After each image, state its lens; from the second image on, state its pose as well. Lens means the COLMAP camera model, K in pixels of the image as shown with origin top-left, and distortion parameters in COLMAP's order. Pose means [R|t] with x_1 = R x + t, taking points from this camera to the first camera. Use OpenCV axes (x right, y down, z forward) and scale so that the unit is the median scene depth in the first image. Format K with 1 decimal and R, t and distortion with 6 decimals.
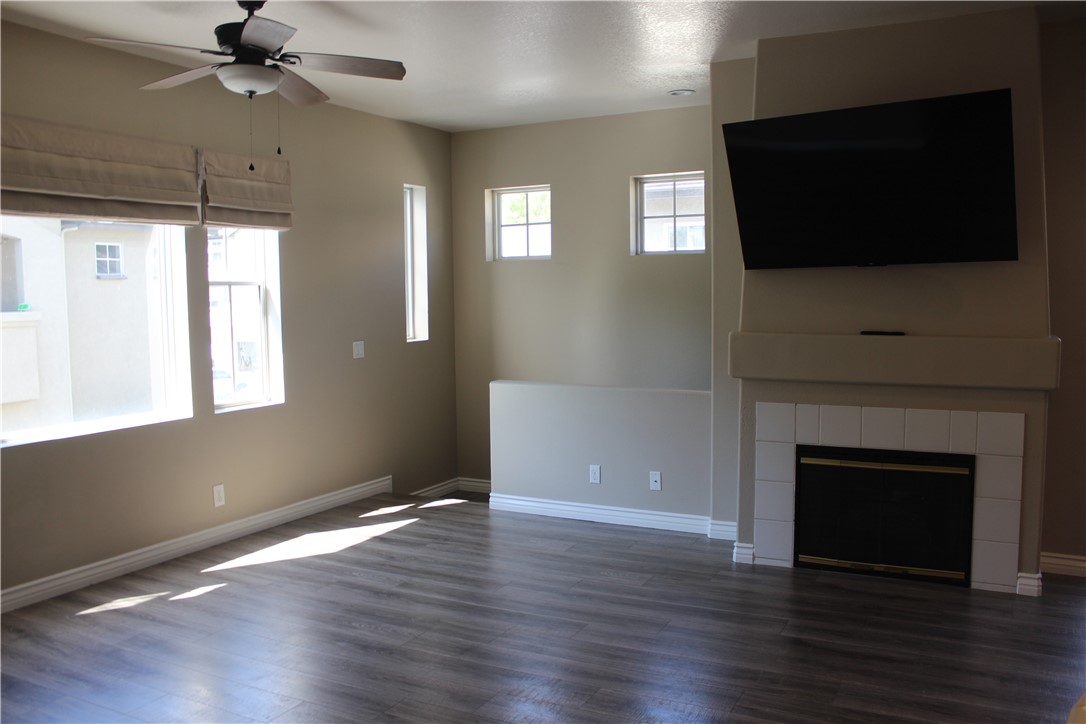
lens RADIAL K [[895.6, 0, 543.0], [0, 895.6, 362.0], [0, 0, 1]] dist [-0.163747, 0.138568]
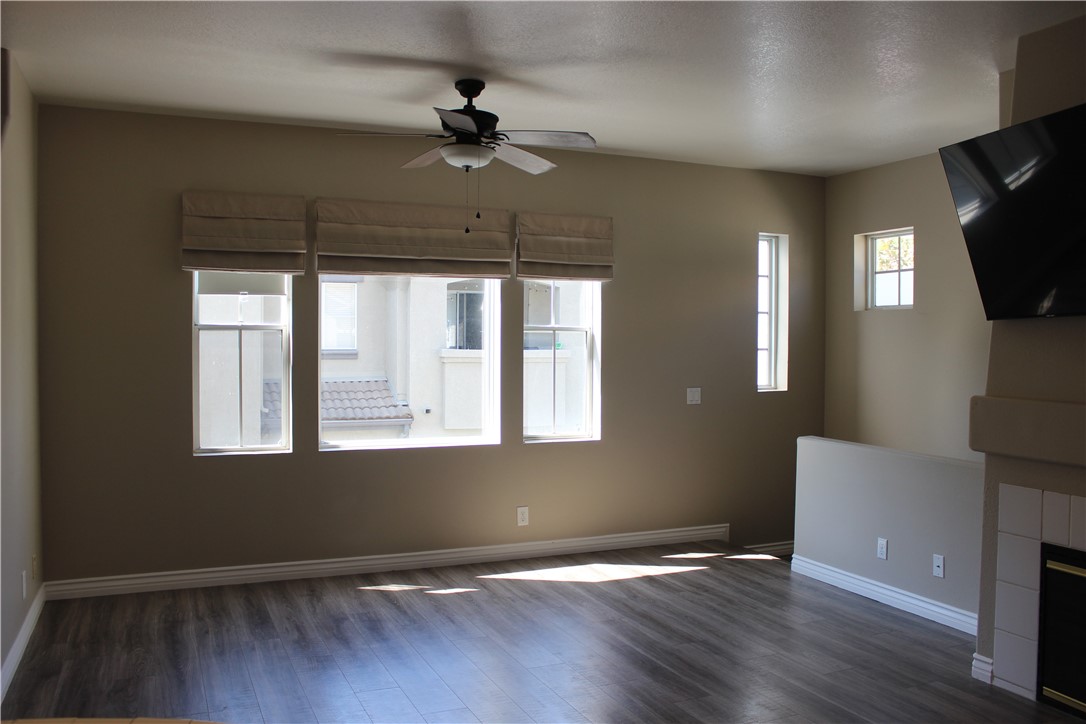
lens RADIAL K [[895.6, 0, 543.0], [0, 895.6, 362.0], [0, 0, 1]] dist [-0.163747, 0.138568]
pose [[0.781229, 0.032387, -0.623404, 0.368194], [-0.065613, 0.997382, -0.030407, -0.012875], [0.620787, 0.064658, 0.781308, 0.107236]]
